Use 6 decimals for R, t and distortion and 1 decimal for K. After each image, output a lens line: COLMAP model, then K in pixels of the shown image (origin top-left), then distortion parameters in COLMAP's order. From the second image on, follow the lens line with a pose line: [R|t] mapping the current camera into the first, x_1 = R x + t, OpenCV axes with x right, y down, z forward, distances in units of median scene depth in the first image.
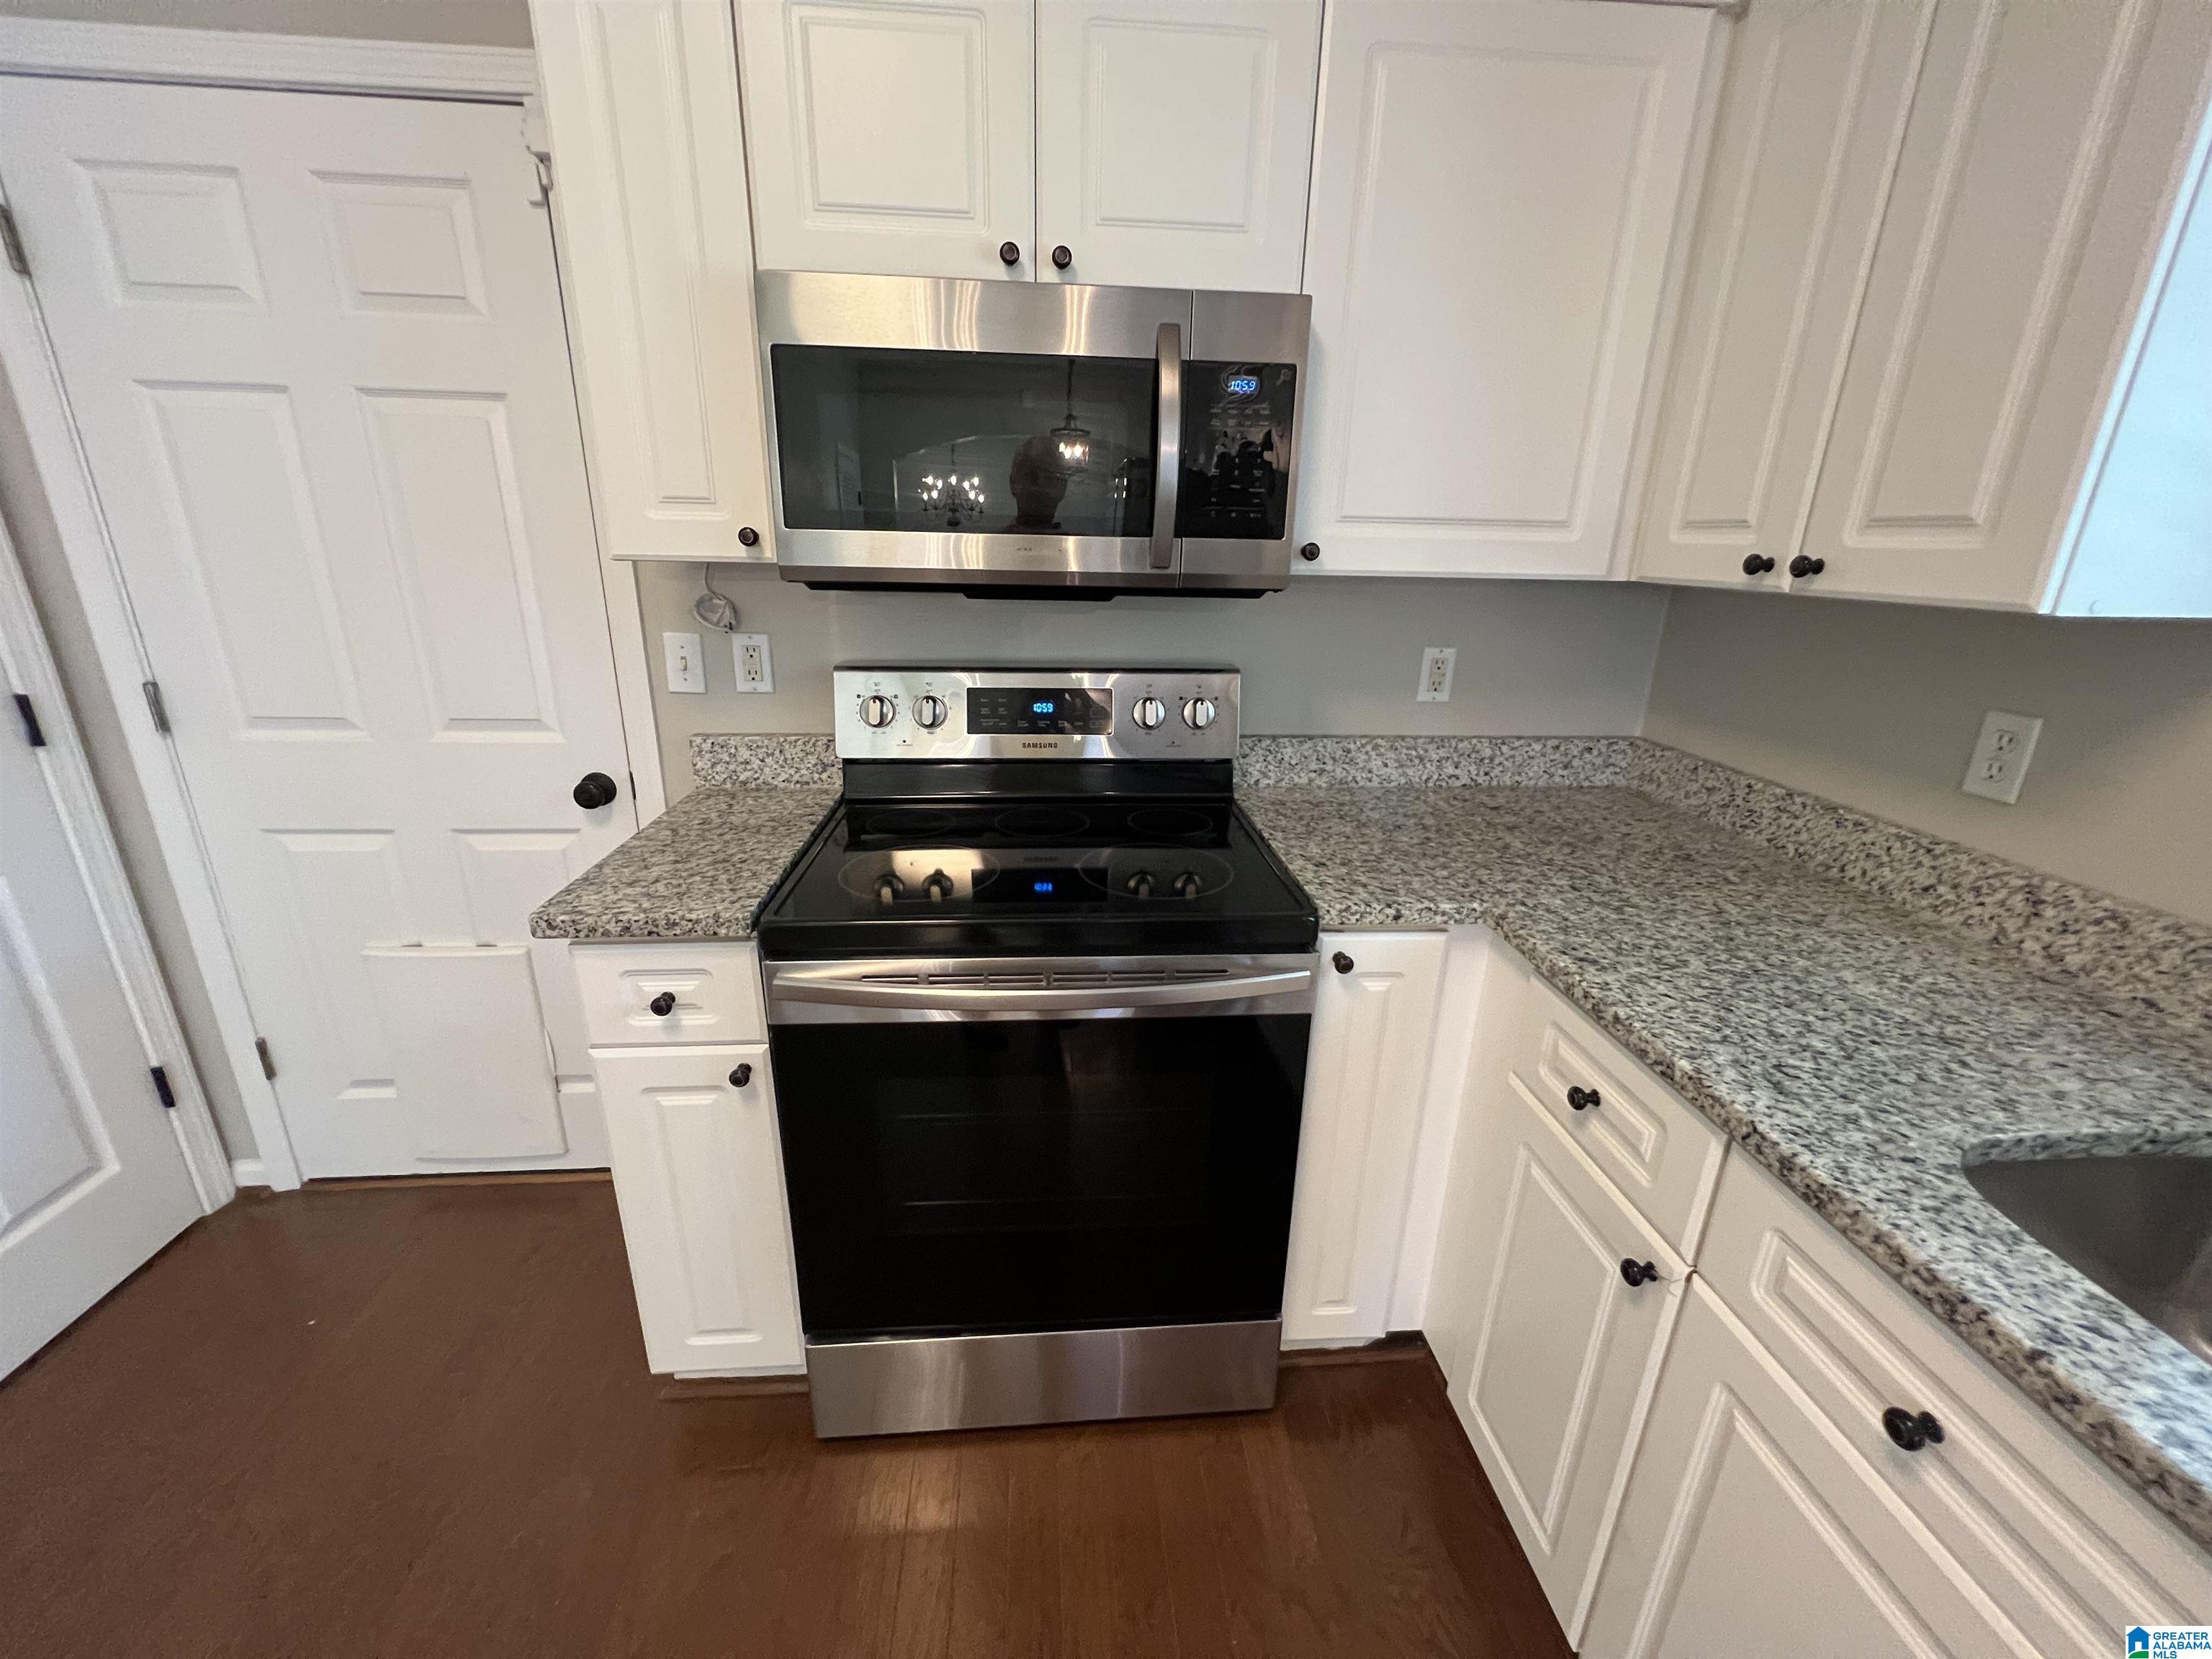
lens RADIAL K [[886.7, 0, 1101.8], [0, 886.7, 823.7], [0, 0, 1]] dist [-0.003516, 0.001426]
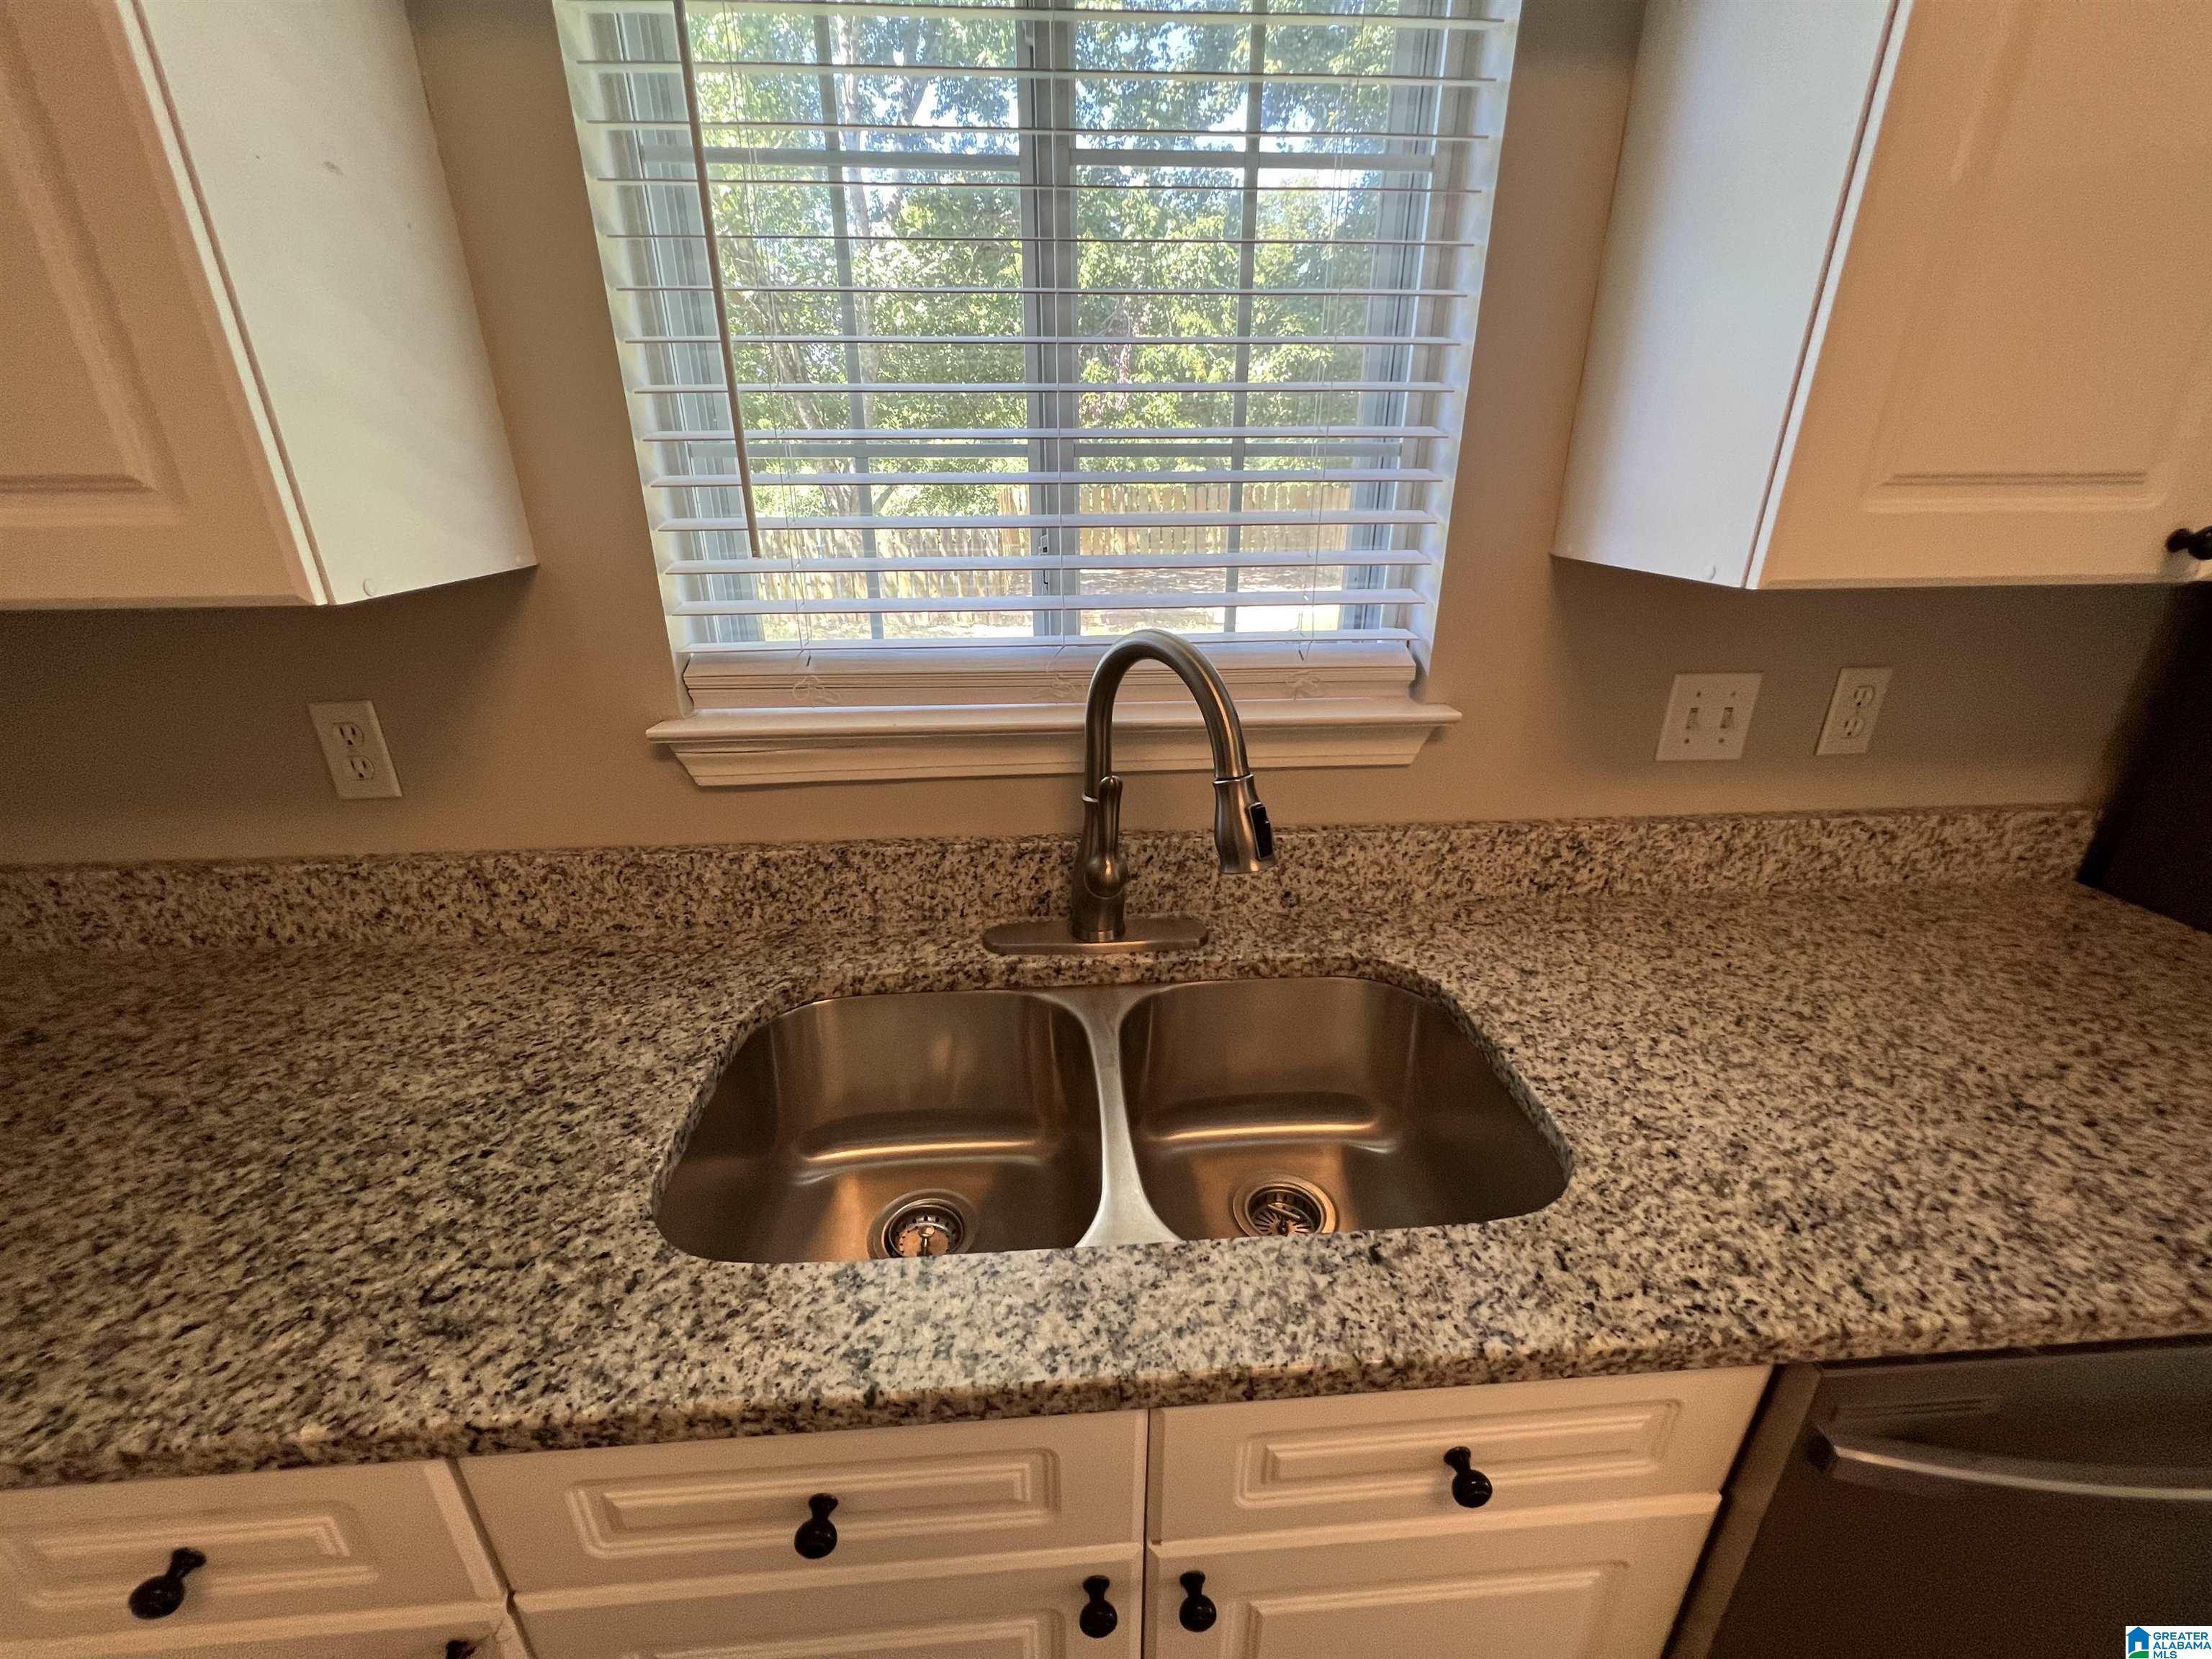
lens RADIAL K [[886.7, 0, 1101.8], [0, 886.7, 823.7], [0, 0, 1]] dist [-0.003516, 0.001426]
pose [[0.006693, -0.390723, 0.920484, 0.210732], [0.315037, 0.874454, 0.368894, -0.106859], [-0.949056, 0.287517, 0.128945, 0.231205]]
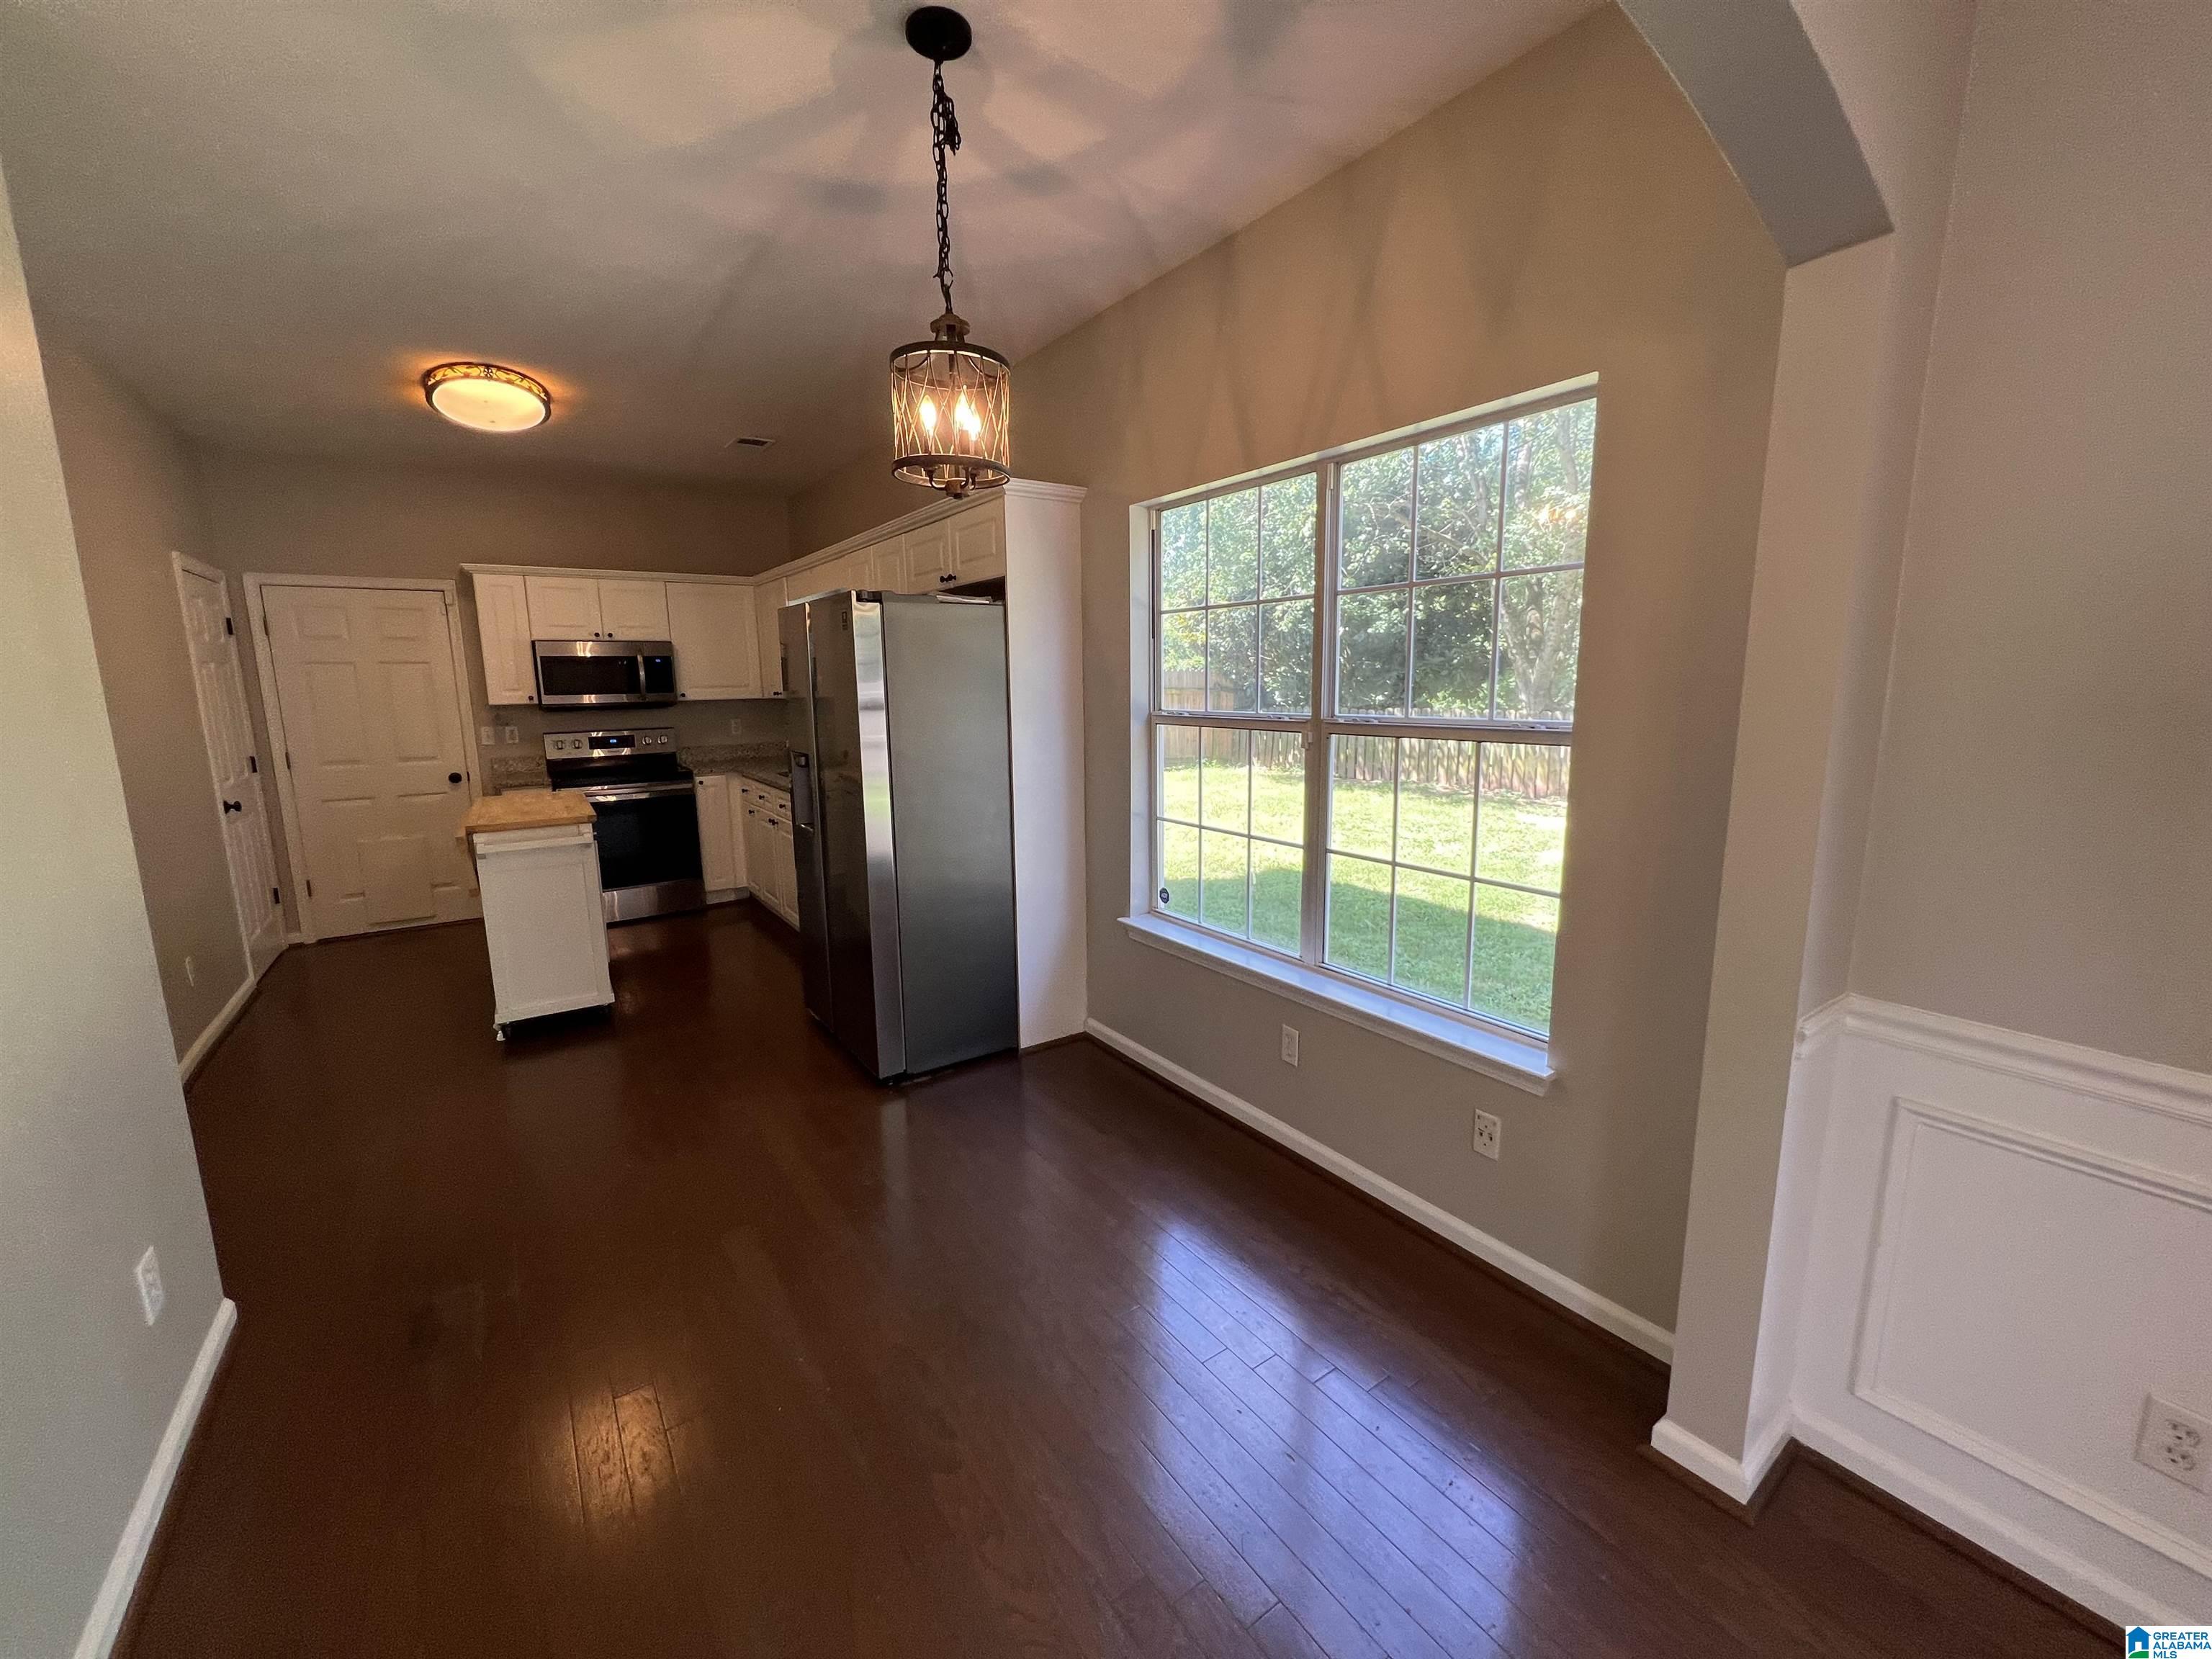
lens RADIAL K [[886.7, 0, 1101.8], [0, 886.7, 823.7], [0, 0, 1]] dist [-0.003516, 0.001426]
pose [[0.865359, -0.116890, 0.487330, -0.204762], [0.187634, 0.977259, -0.098782, 1.323569], [-0.464701, 0.176921, 0.867613, -4.250702]]
